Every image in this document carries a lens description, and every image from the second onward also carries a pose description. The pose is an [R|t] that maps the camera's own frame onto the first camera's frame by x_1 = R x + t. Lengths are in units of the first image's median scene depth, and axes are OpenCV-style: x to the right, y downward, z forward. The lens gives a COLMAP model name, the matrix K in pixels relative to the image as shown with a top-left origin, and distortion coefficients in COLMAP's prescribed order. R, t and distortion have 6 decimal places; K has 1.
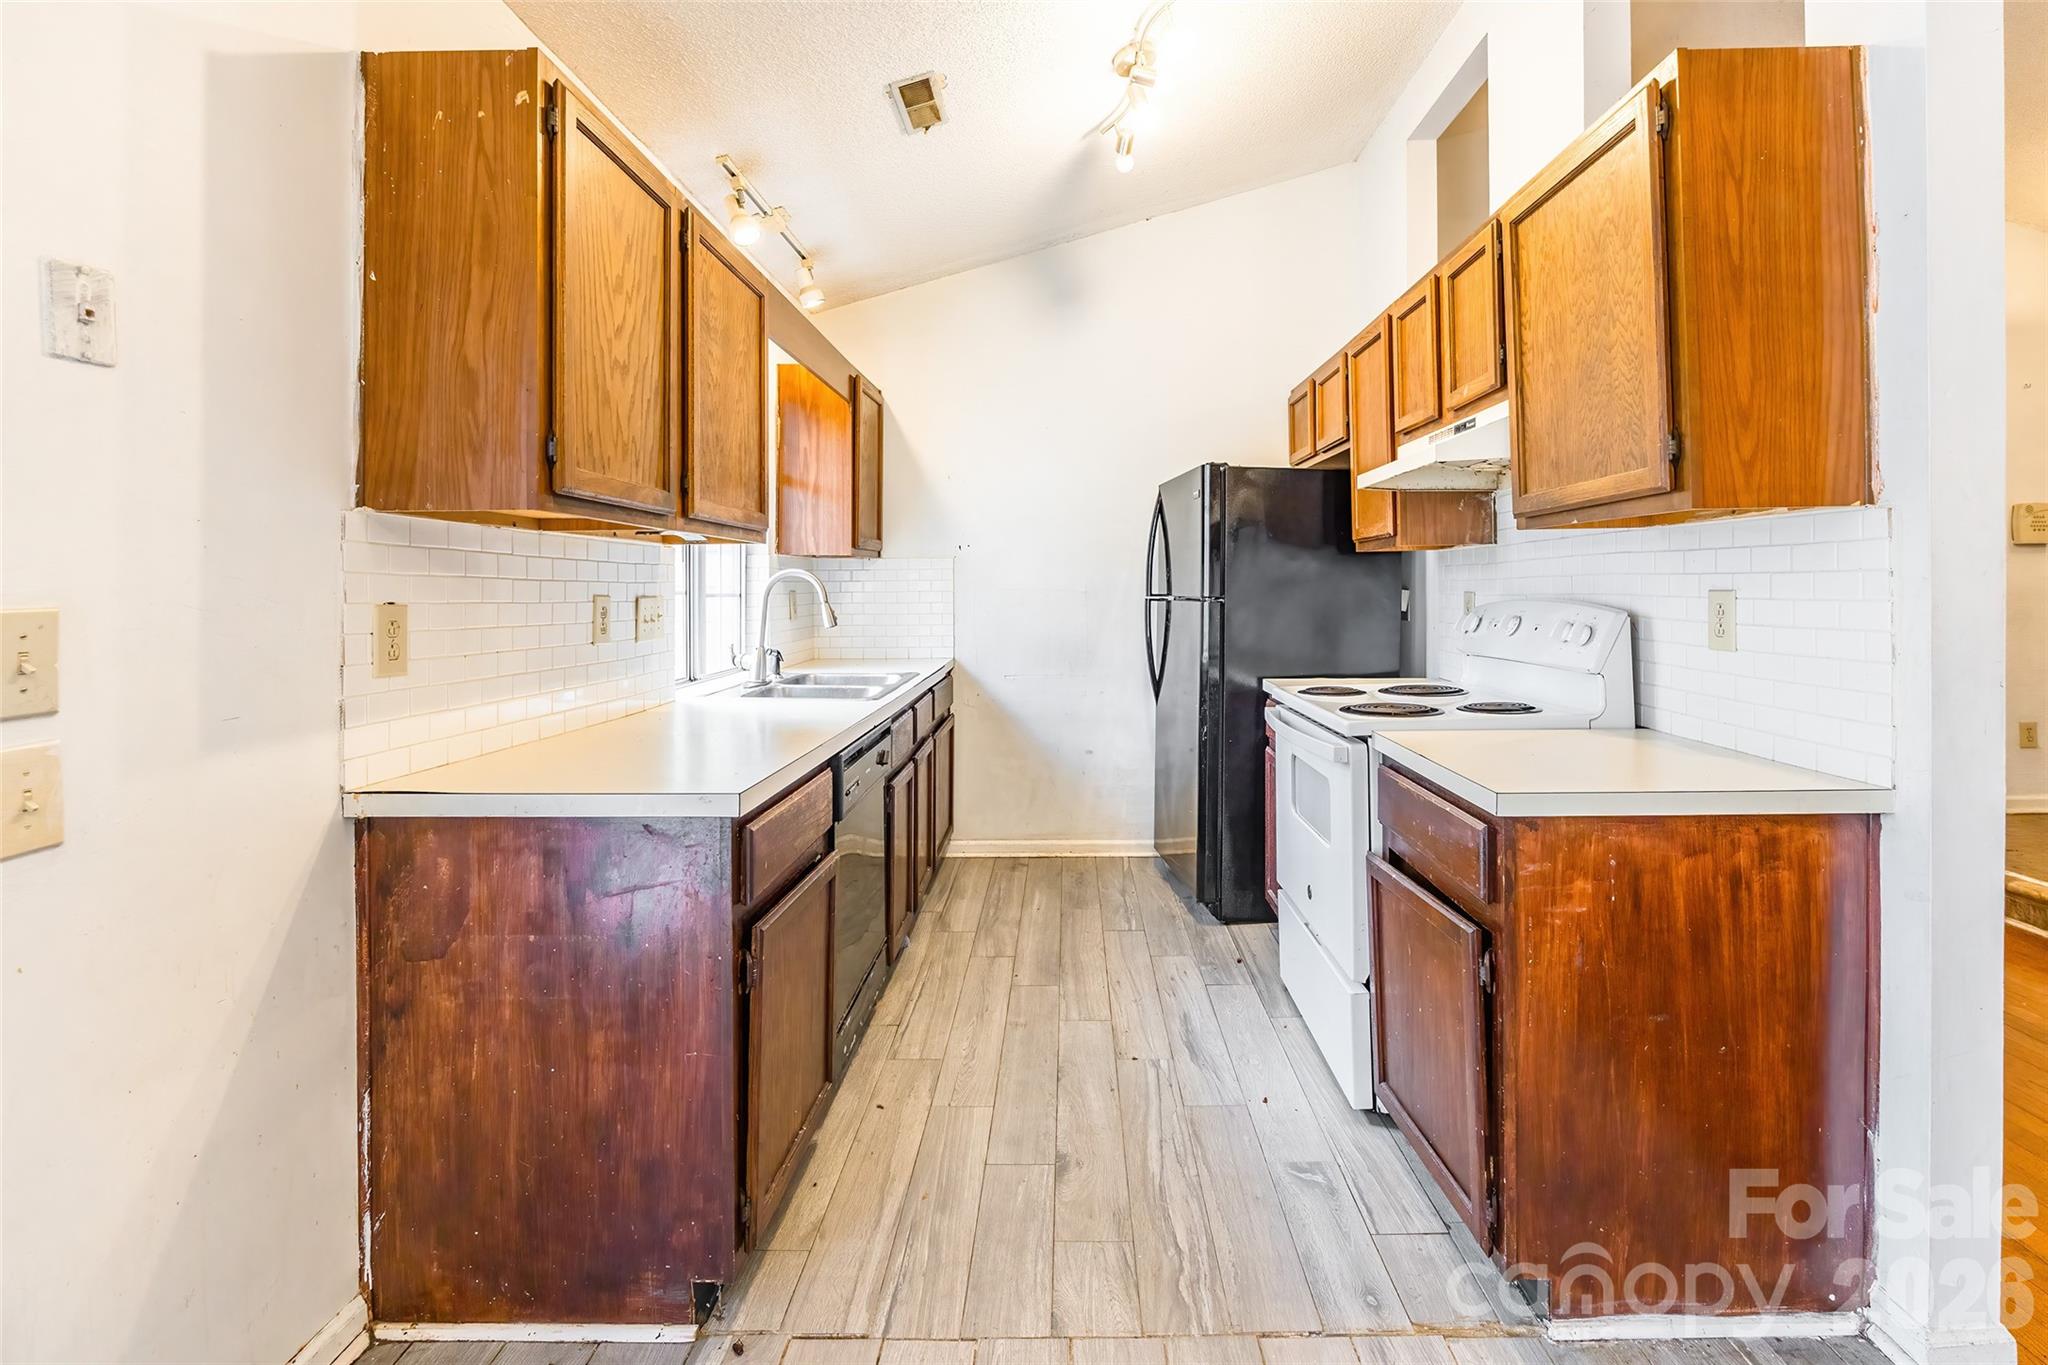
lens RADIAL K [[941.9, 0, 1082.8], [0, 941.9, 588.1], [0, 0, 1]] dist [-0.013076, 0.000606]
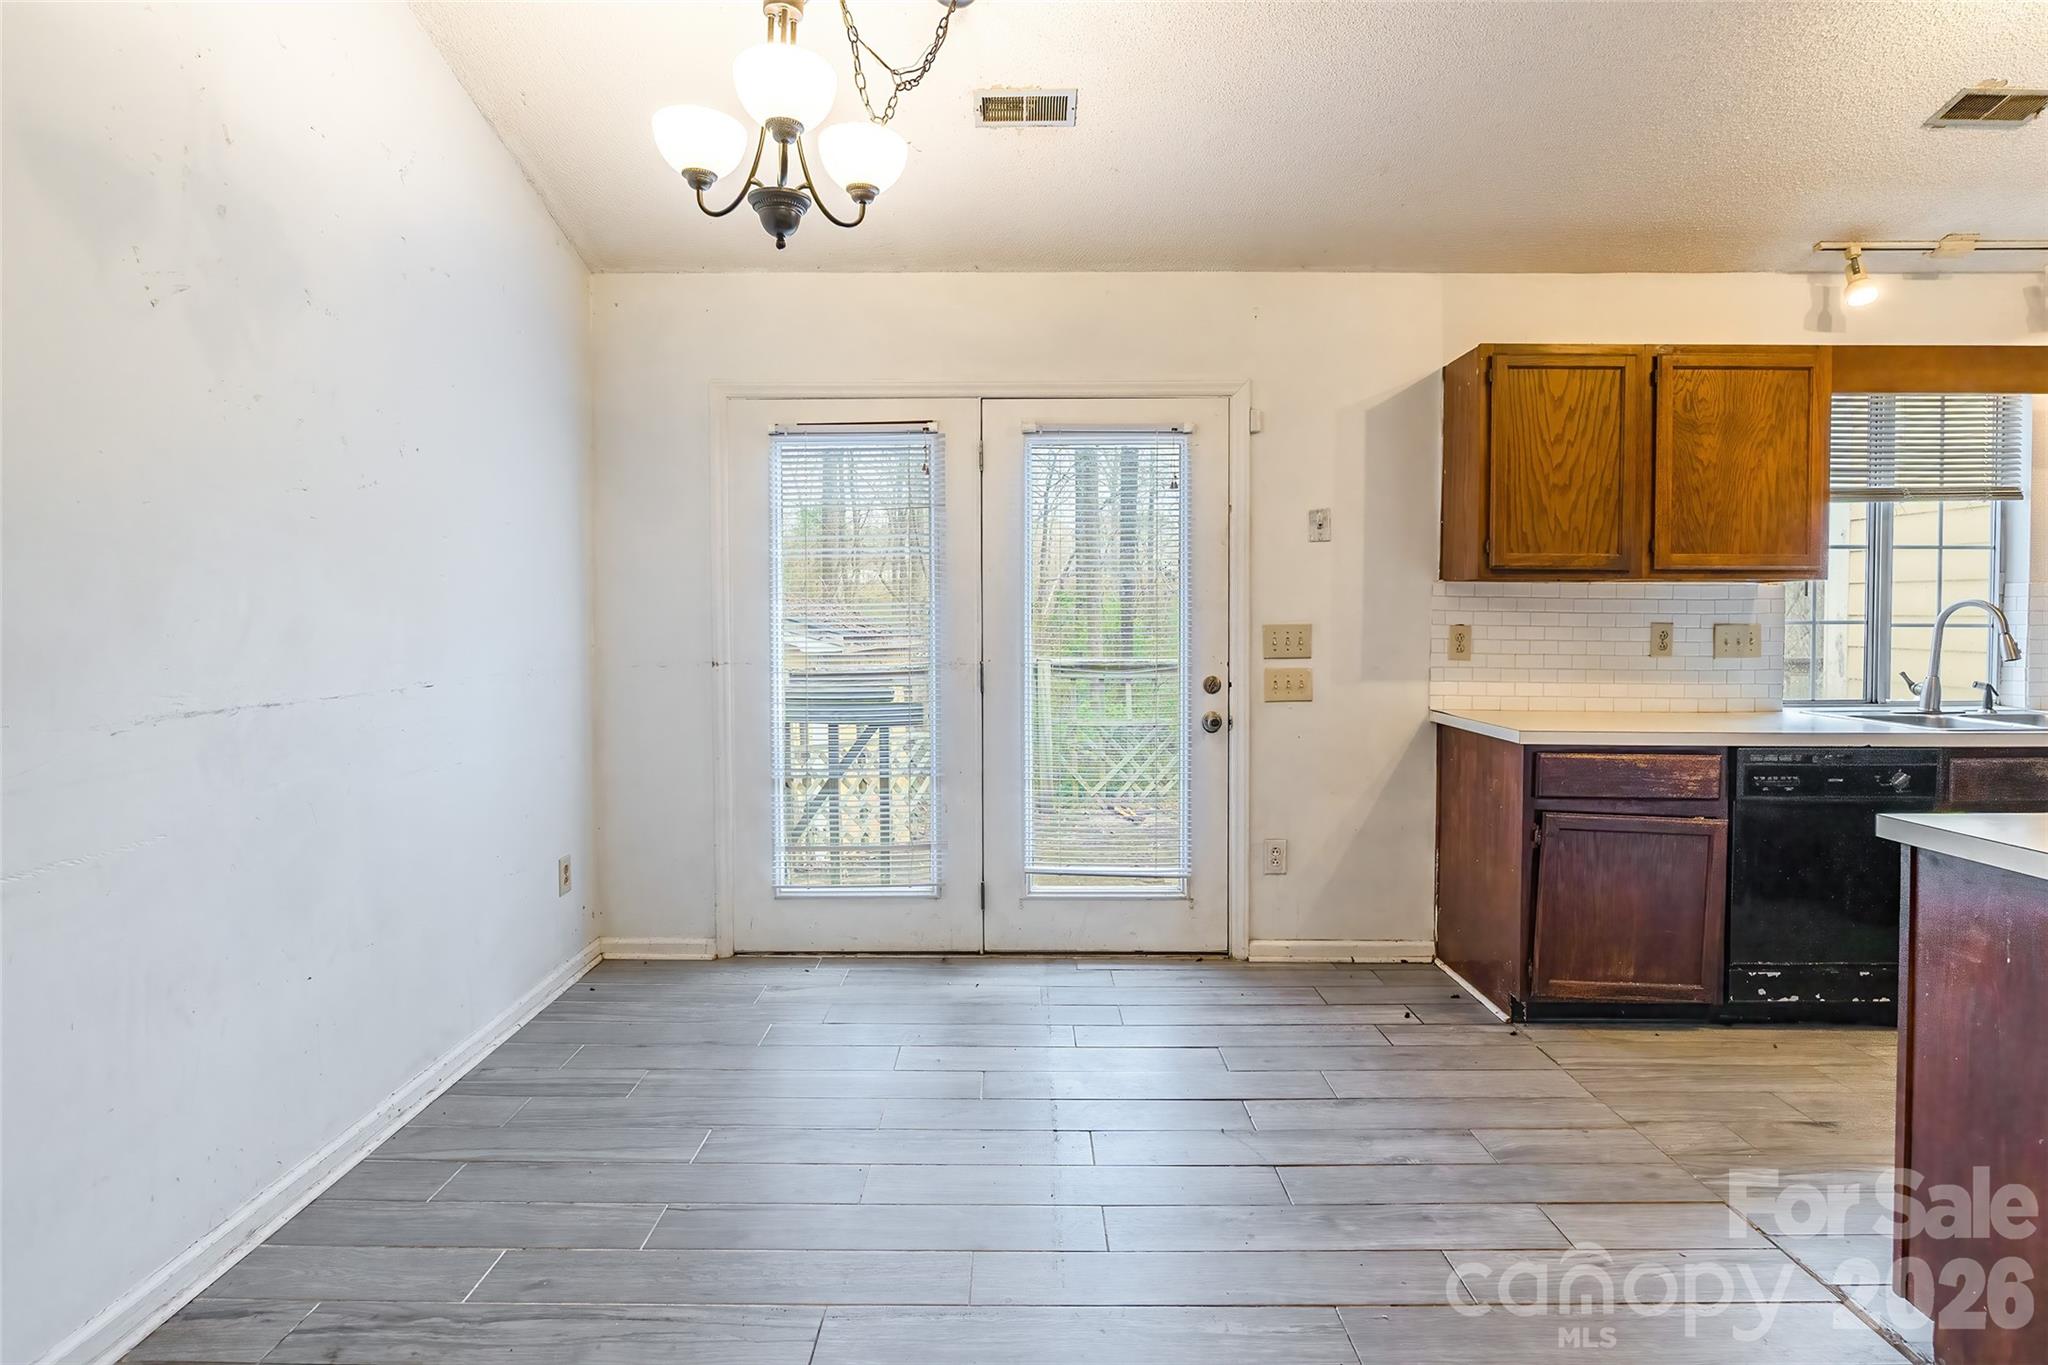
lens RADIAL K [[1025.8, 0, 1025.3], [0, 1025.8, 641.2], [0, 0, 1]] dist [-0.002836, 0.000574]
pose [[-0.002712, 0.025763, -0.999664, 1.535962], [-0.002816, 0.999664, 0.025771, -0.003269], [0.999992, 0.002885, -0.002639, 0.041656]]
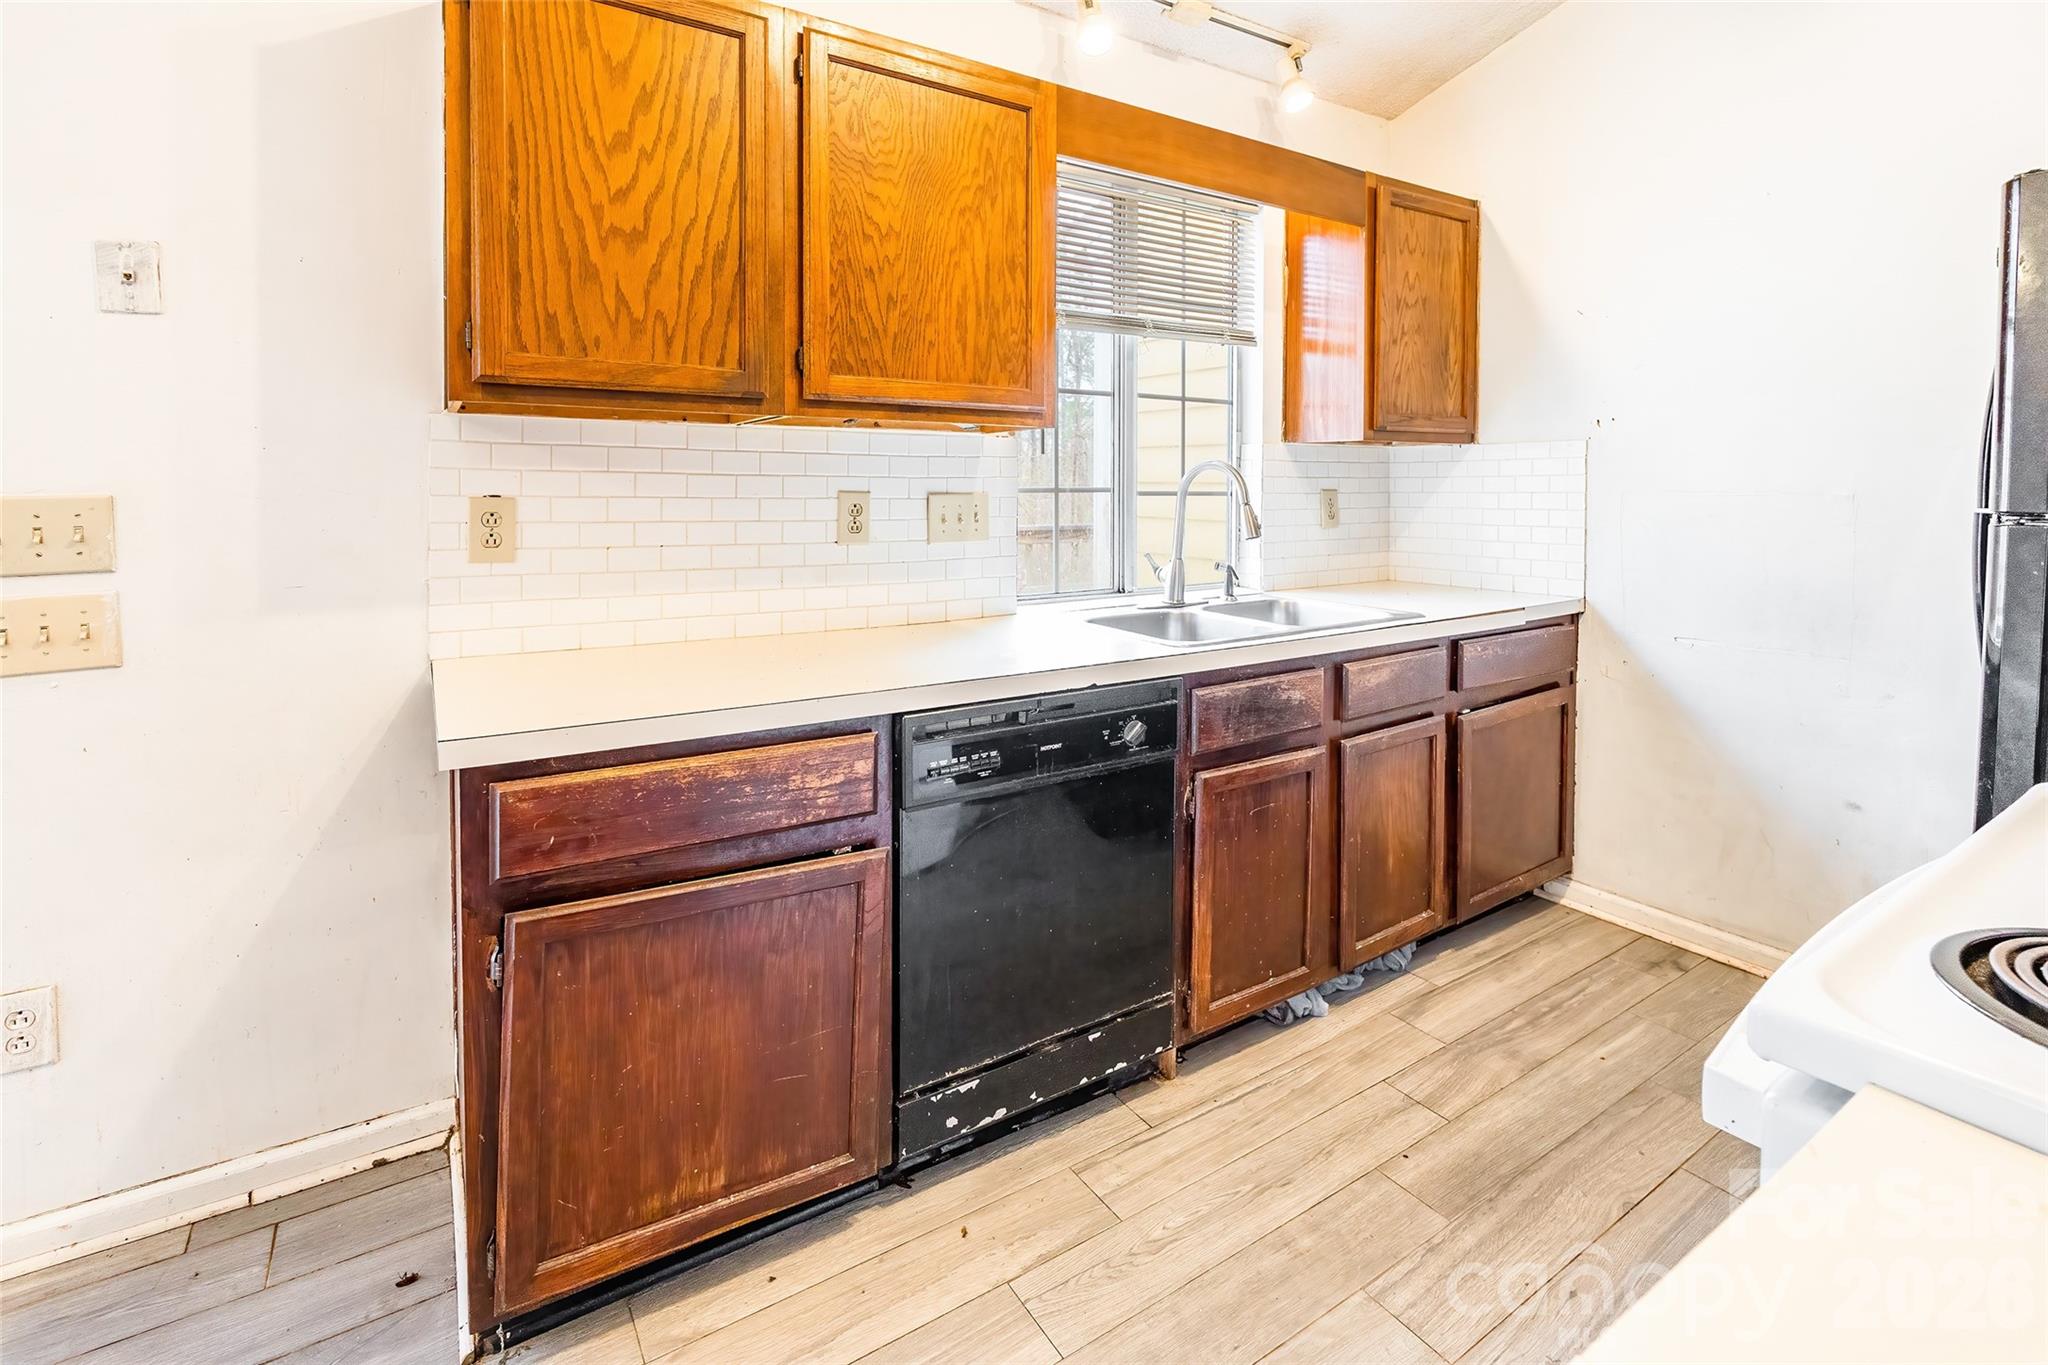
lens RADIAL K [[941.9, 0, 1038.4], [0, 941.9, 513.7], [0, 0, 1]] dist [-0.013076, 0.000606]
pose [[0.533689, 0.027301, -0.845240, 0.535251], [-0.004224, 0.999552, 0.029618, 0.001804], [0.845670, -0.012237, 0.533565, 0.955322]]
